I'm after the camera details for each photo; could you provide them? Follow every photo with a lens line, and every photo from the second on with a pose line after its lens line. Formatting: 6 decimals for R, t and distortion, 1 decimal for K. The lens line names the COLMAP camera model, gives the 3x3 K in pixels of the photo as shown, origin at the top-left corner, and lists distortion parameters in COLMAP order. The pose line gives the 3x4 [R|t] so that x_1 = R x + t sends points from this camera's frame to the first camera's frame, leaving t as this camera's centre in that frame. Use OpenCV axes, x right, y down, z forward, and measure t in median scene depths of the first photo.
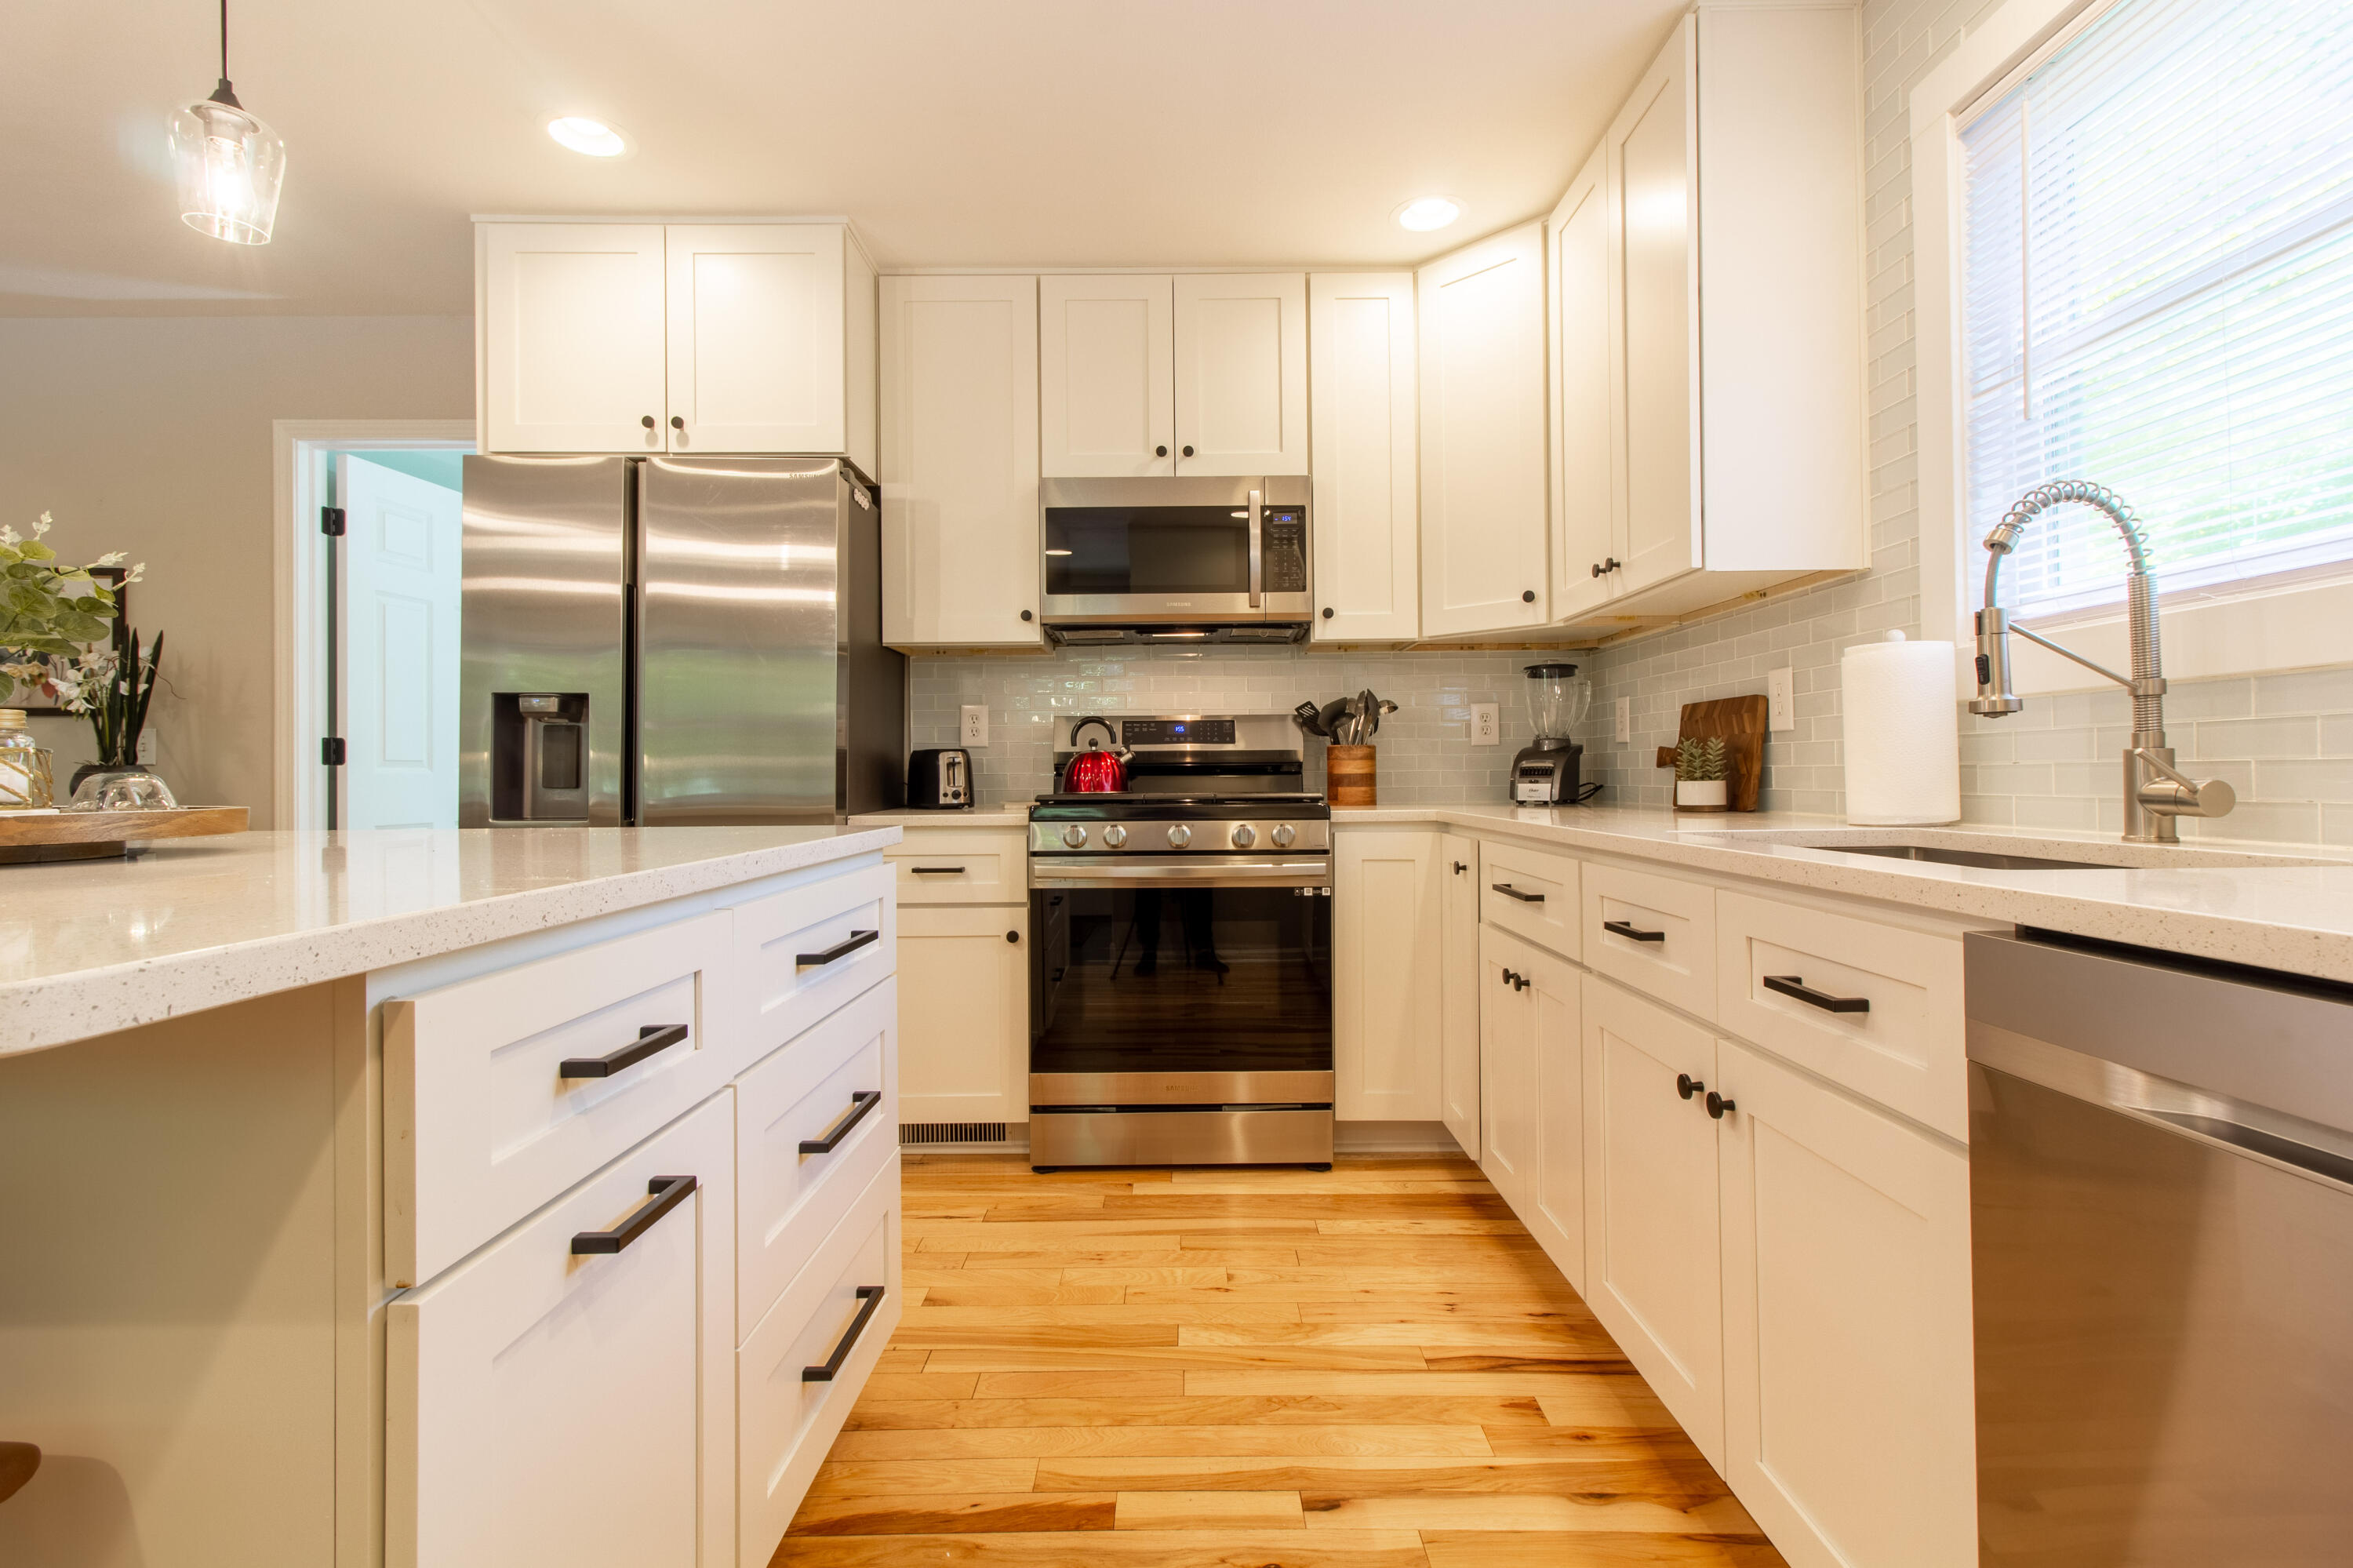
lens RADIAL K [[1080.7, 0, 1185.0], [0, 1080.7, 766.2], [0, 0, 1]] dist [0.004242, -0.000215]
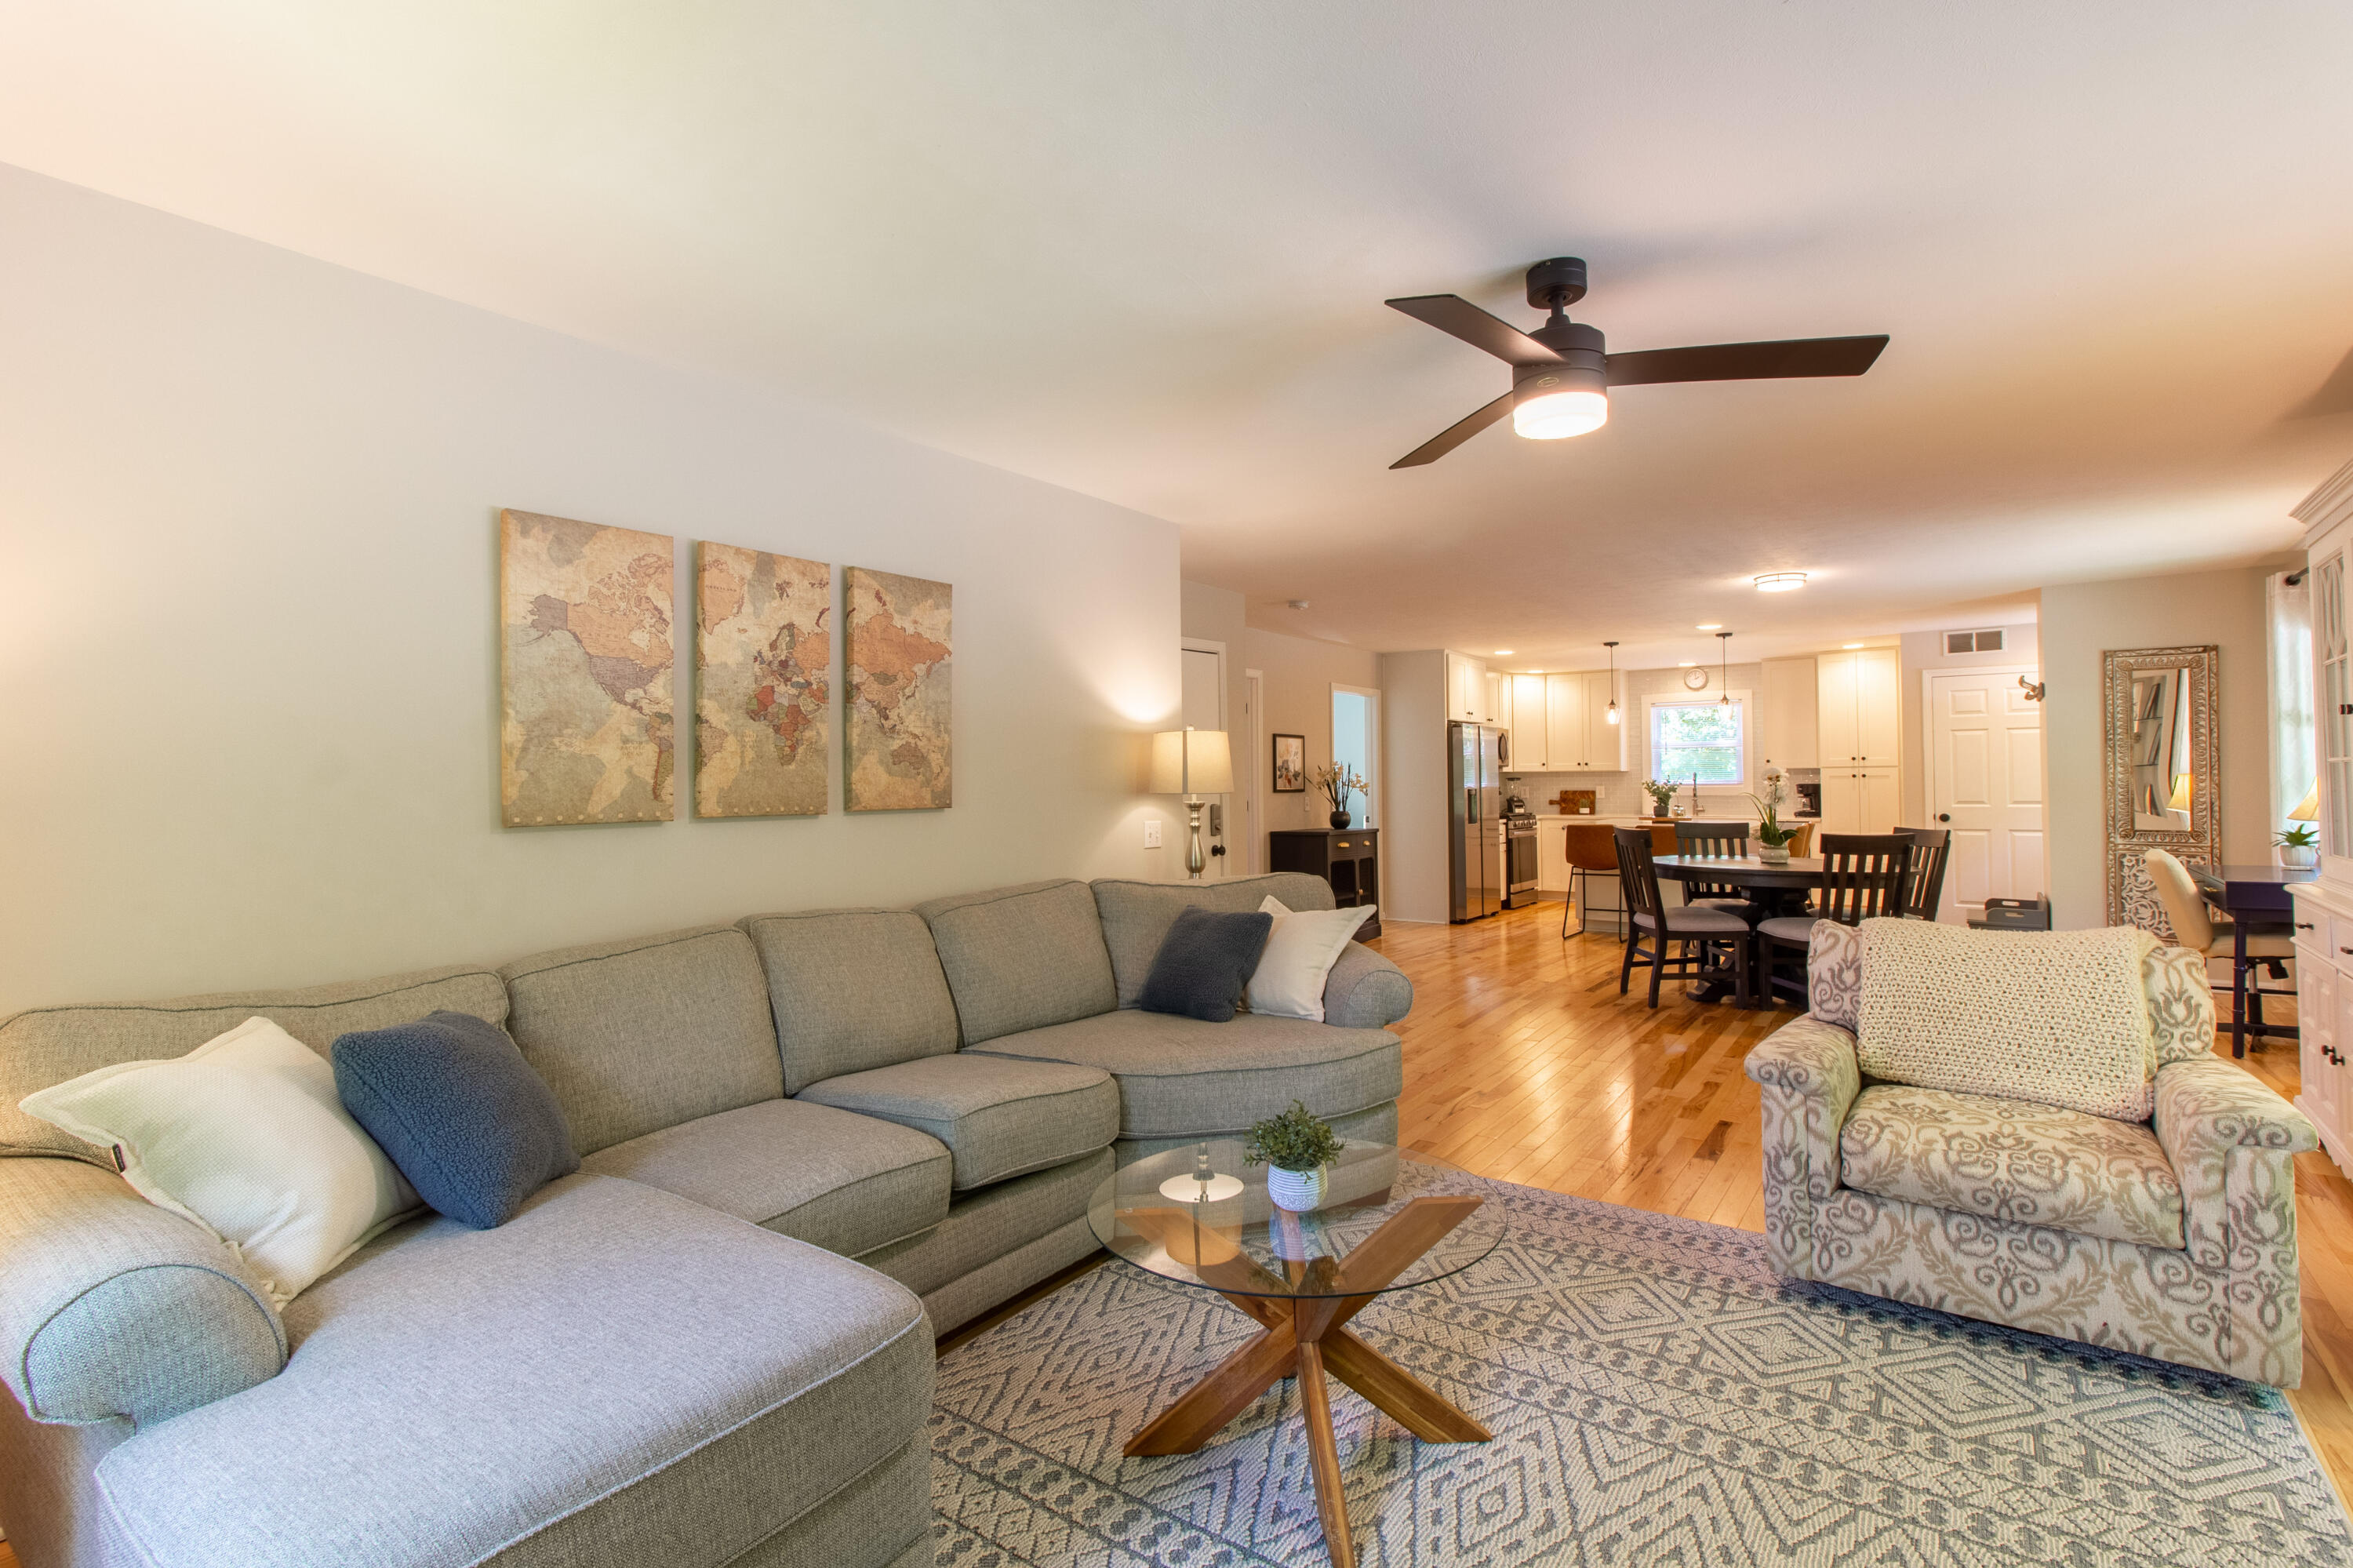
lens RADIAL K [[1091.7, 0, 1175.9], [0, 1091.7, 765.2], [0, 0, 1]] dist [0.005319, -0.000579]
pose [[0.596111, 0.014805, 0.802766, -4.097205], [-0.001474, 0.999848, -0.017345, -0.081881], [-0.802901, 0.009156, 0.596042, -0.393127]]
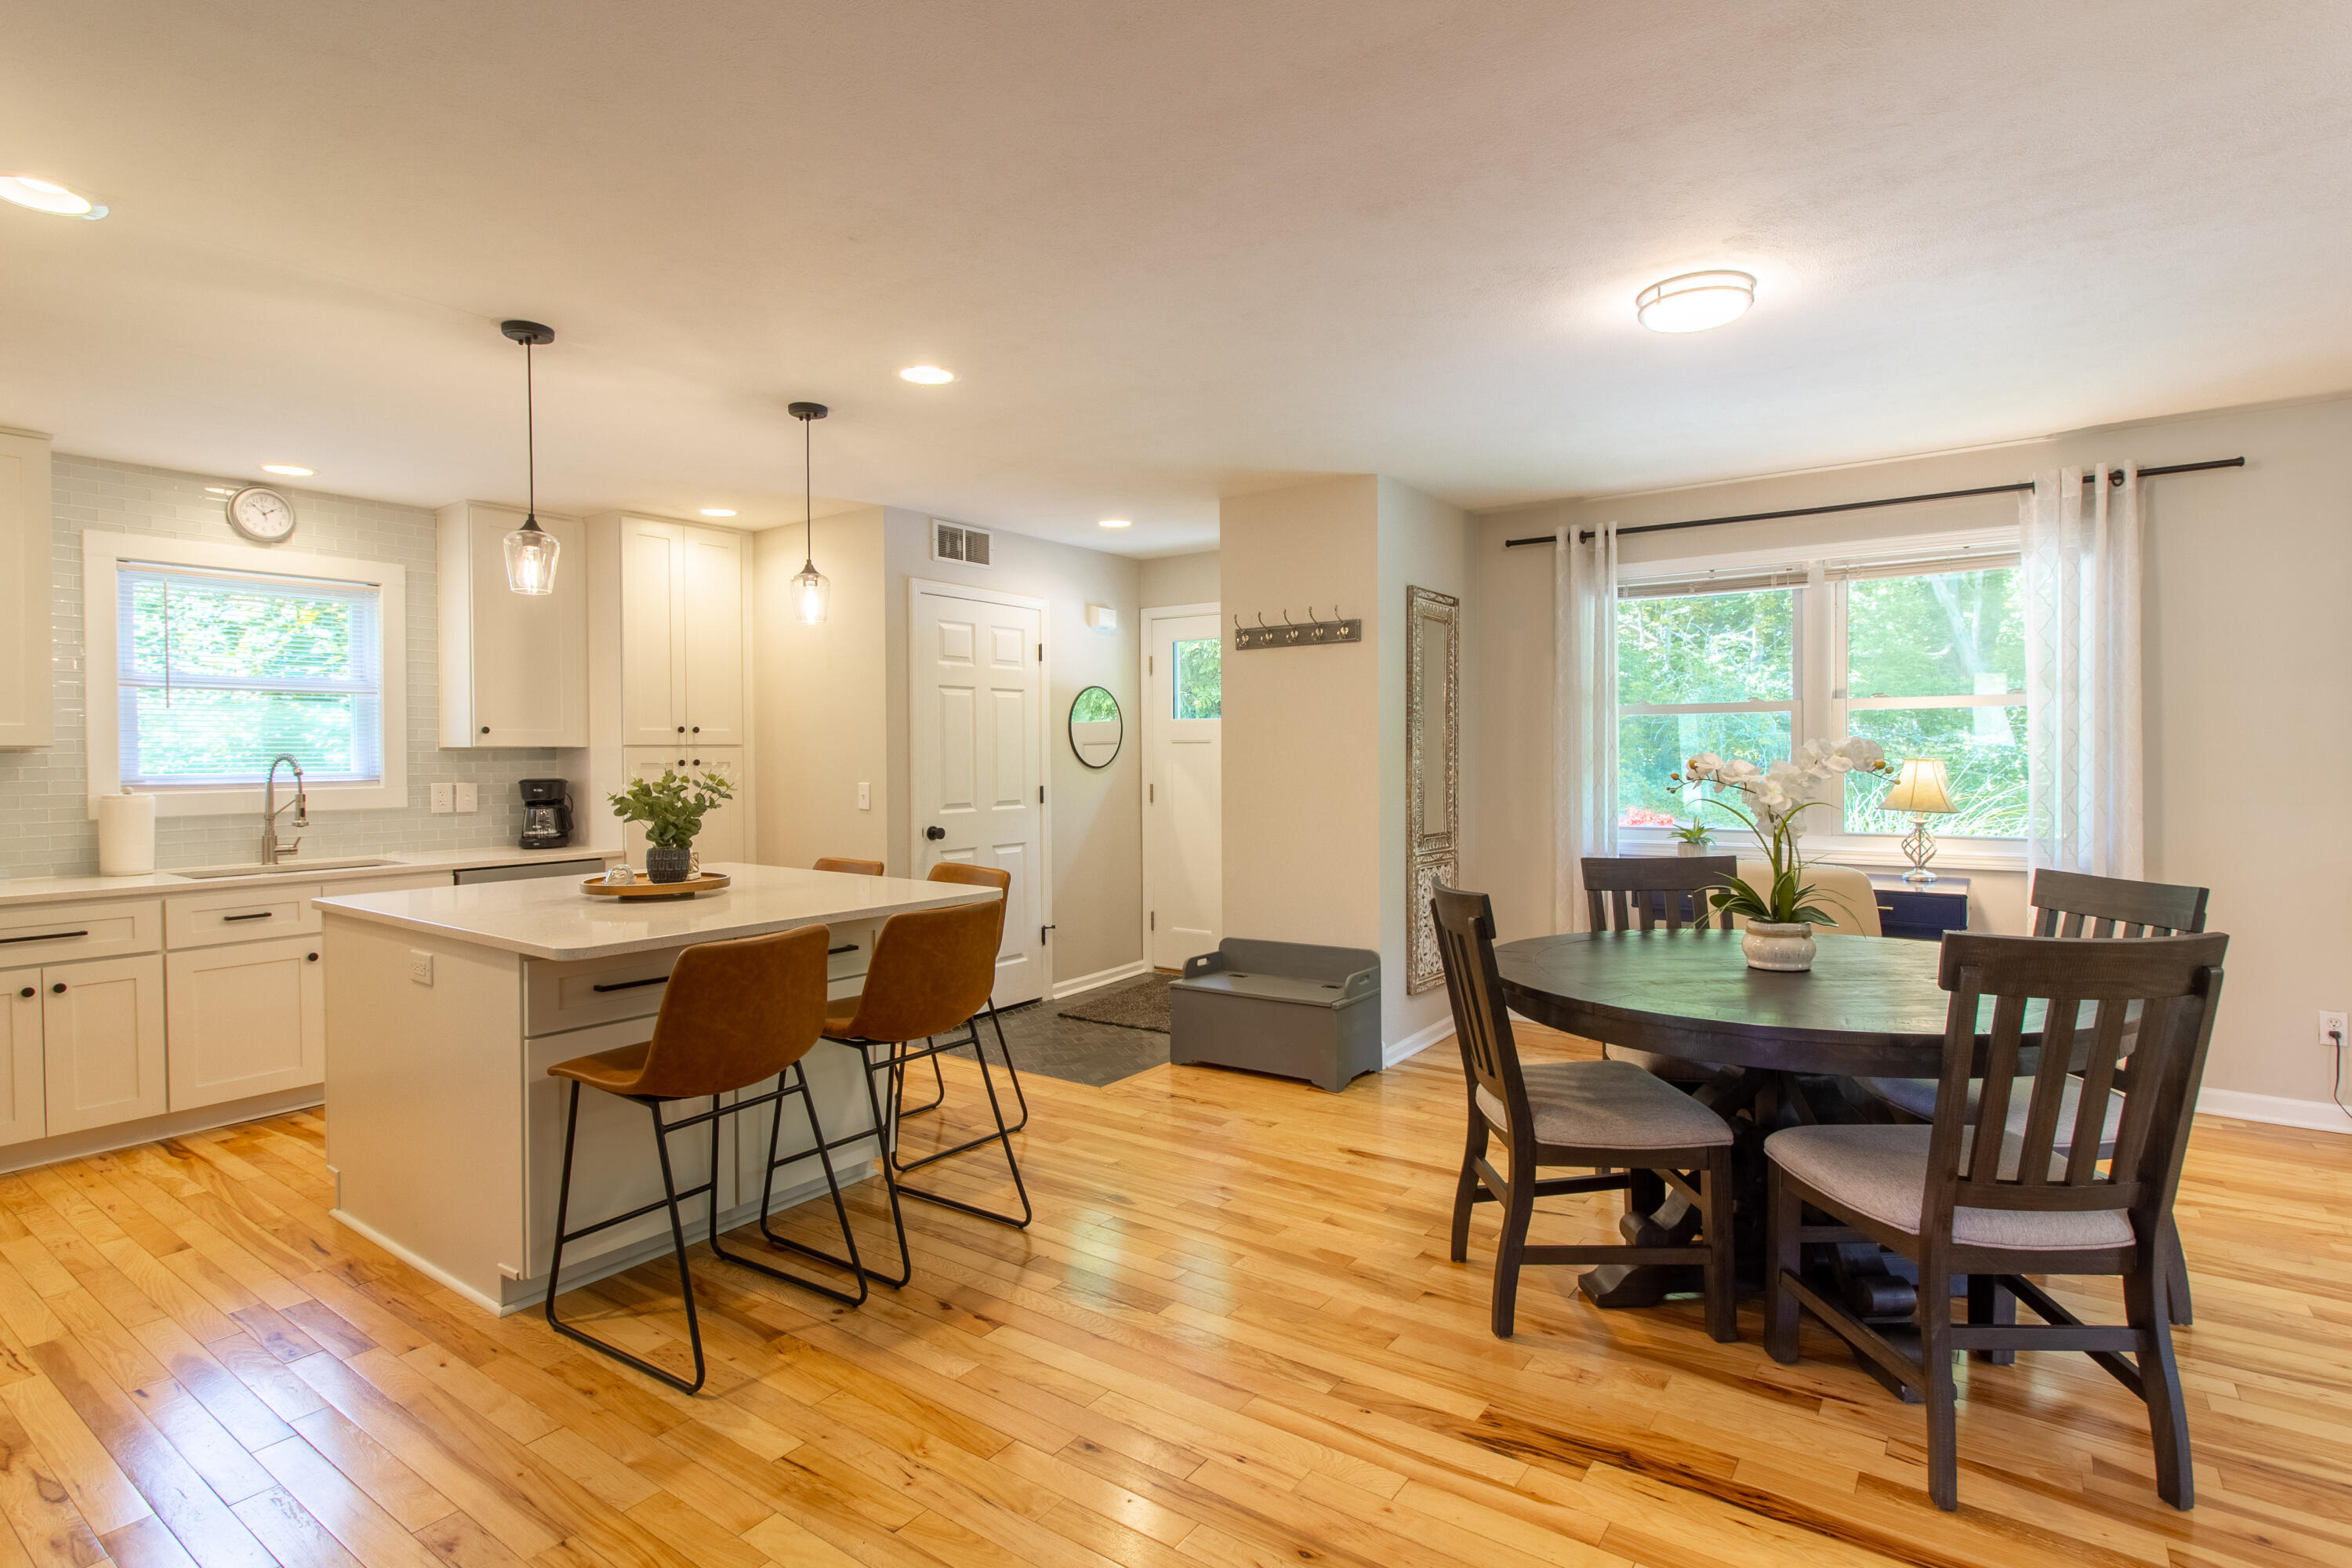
lens RADIAL K [[1164.3, 0, 1180.9], [0, 1164.3, 768.7], [0, 0, 1]] dist [-0.001509, -0.000749]
pose [[-0.808368, 0.004421, 0.588661, -1.673605], [0.008255, 0.999959, 0.003826, -0.102981], [-0.588620, 0.007952, -0.808371, 1.105029]]
